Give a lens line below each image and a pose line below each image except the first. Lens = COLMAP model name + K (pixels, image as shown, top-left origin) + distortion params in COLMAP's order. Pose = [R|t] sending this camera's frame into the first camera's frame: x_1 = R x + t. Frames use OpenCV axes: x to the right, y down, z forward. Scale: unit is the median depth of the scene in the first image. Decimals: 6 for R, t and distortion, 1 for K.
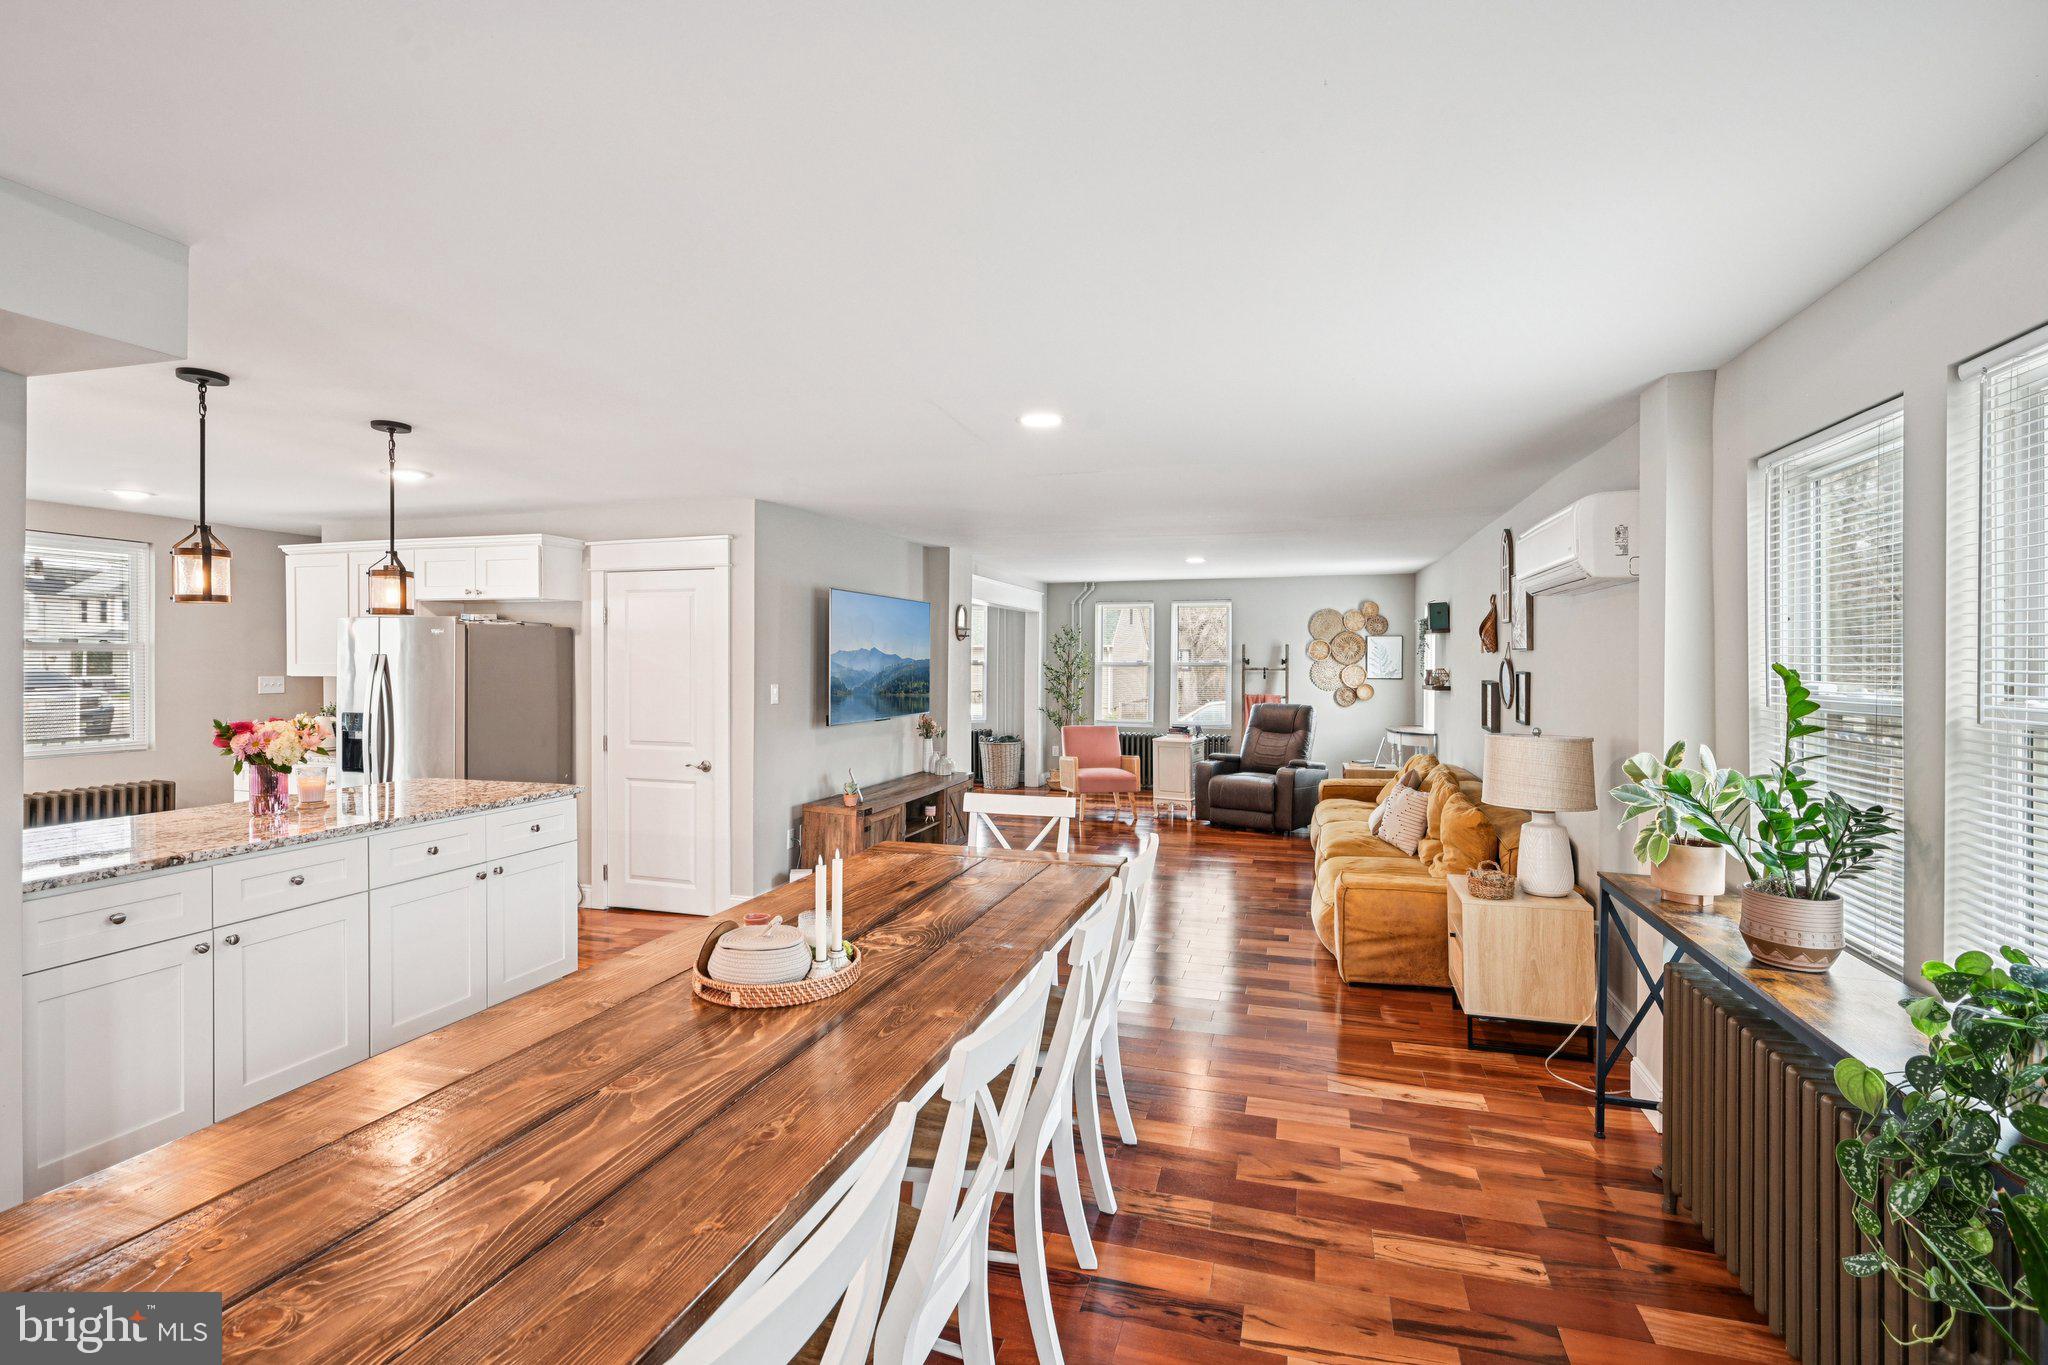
lens RADIAL K [[915.2, 0, 1022.9], [0, 915.2, 663.9], [0, 0, 1]] dist [0.001414, 0.000344]
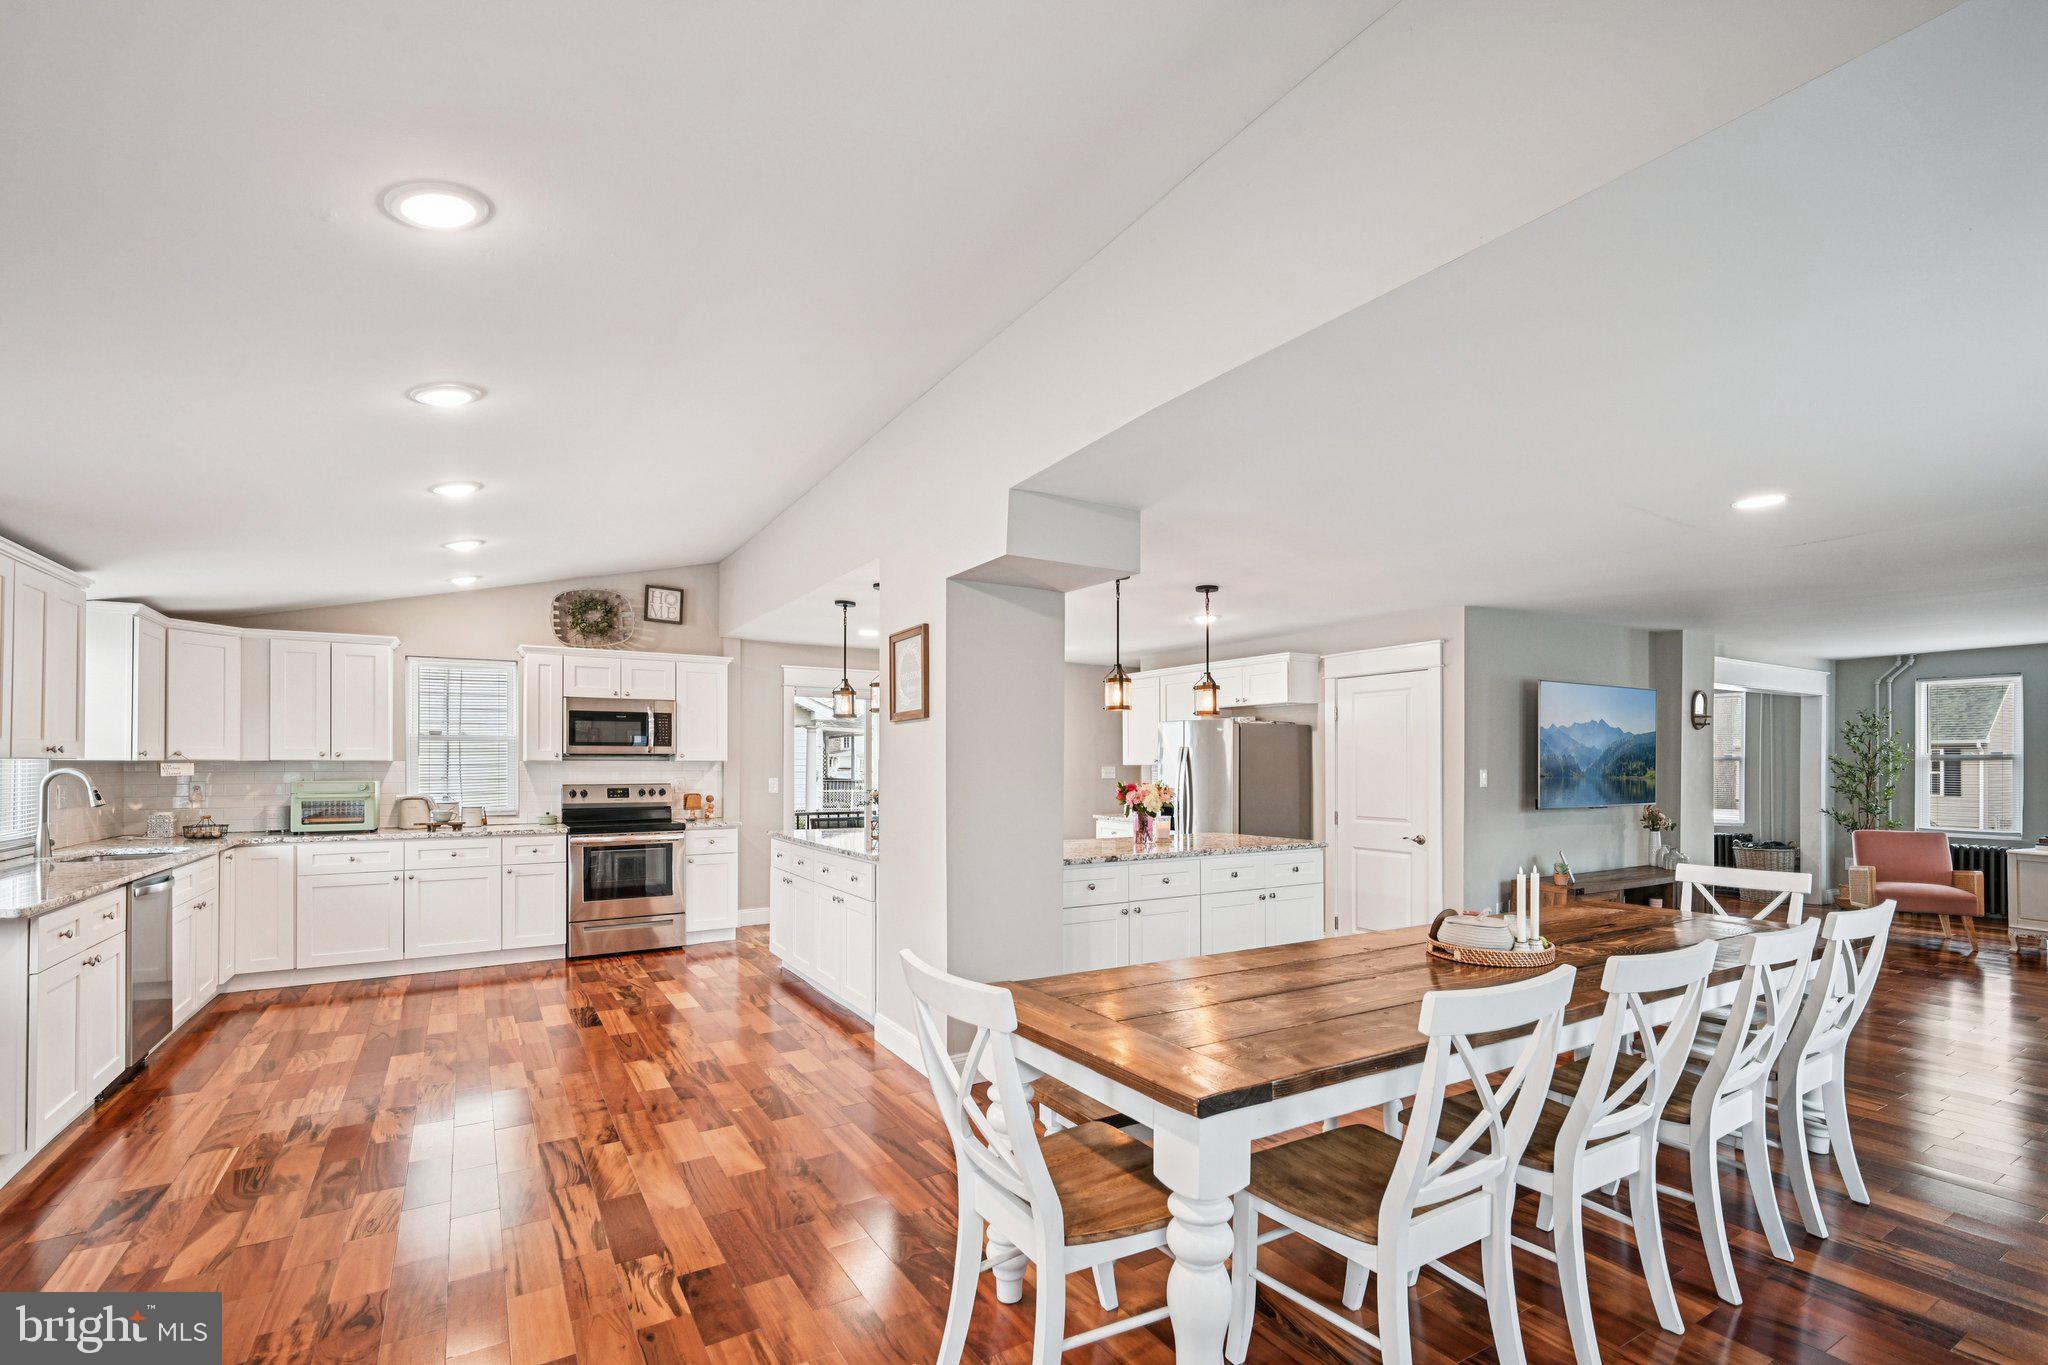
lens RADIAL K [[915.2, 0, 1040.1], [0, 915.2, 765.5], [0, 0, 1]] dist [0.001414, 0.000344]
pose [[0.755038, -0.002138, -0.655678, 0.054153], [-0.001090, 0.999989, -0.004516, 0.024158], [0.655680, 0.004124, 0.755027, -0.205273]]
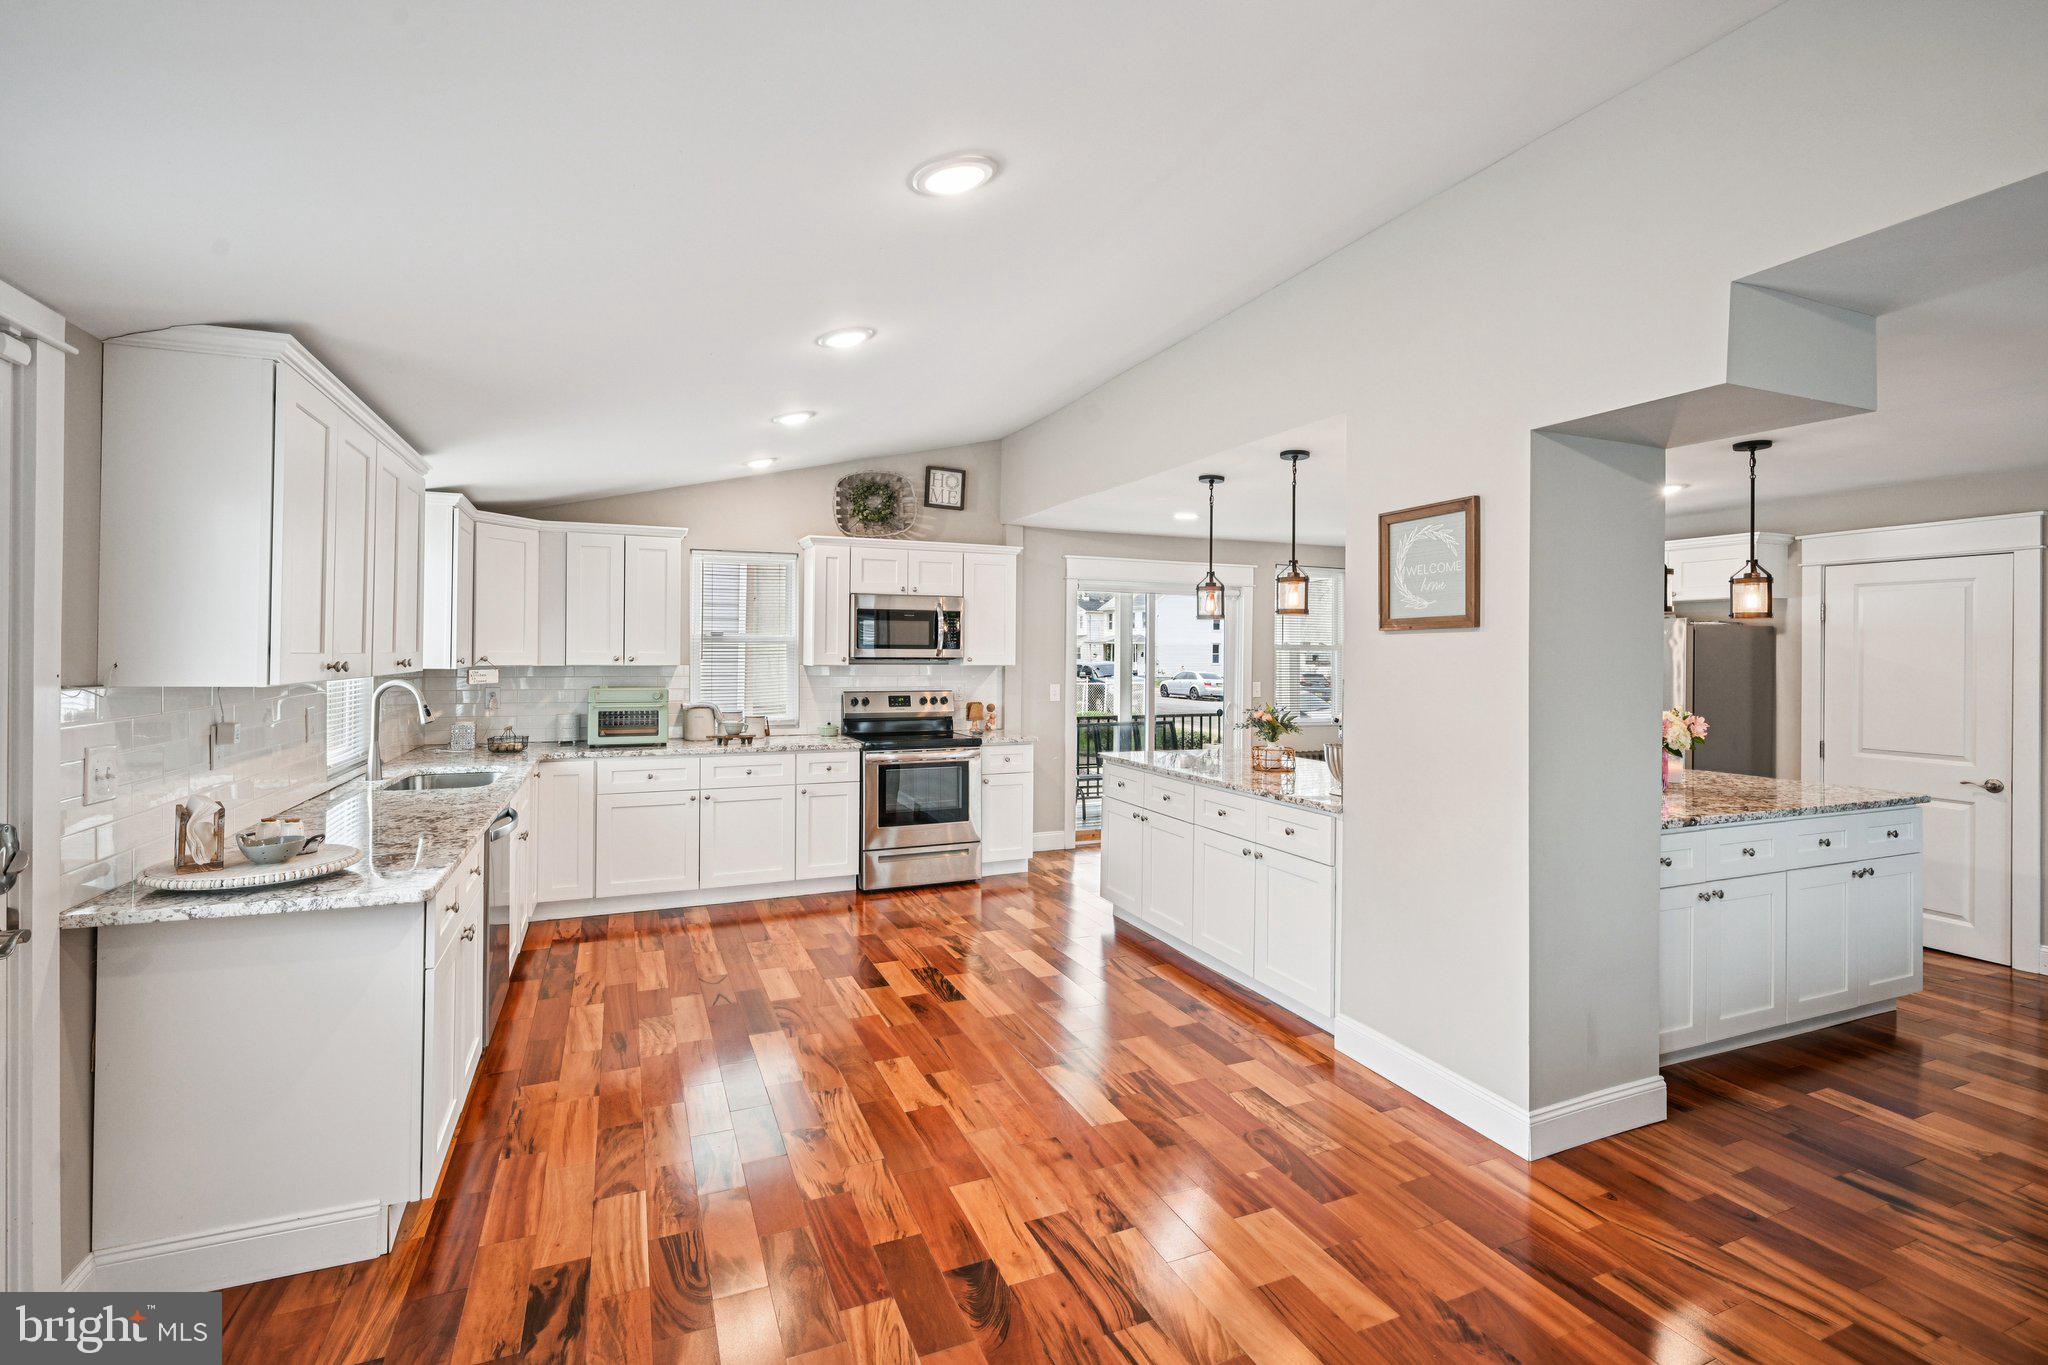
lens RADIAL K [[915.2, 0, 1011.1], [0, 915.2, 663.1], [0, 0, 1]] dist [0.001414, 0.000344]
pose [[0.644917, 0.010655, -0.764178, -0.295221], [-0.008650, 0.999941, 0.006643, -0.000248], [0.764203, 0.002326, 0.644971, -0.256359]]
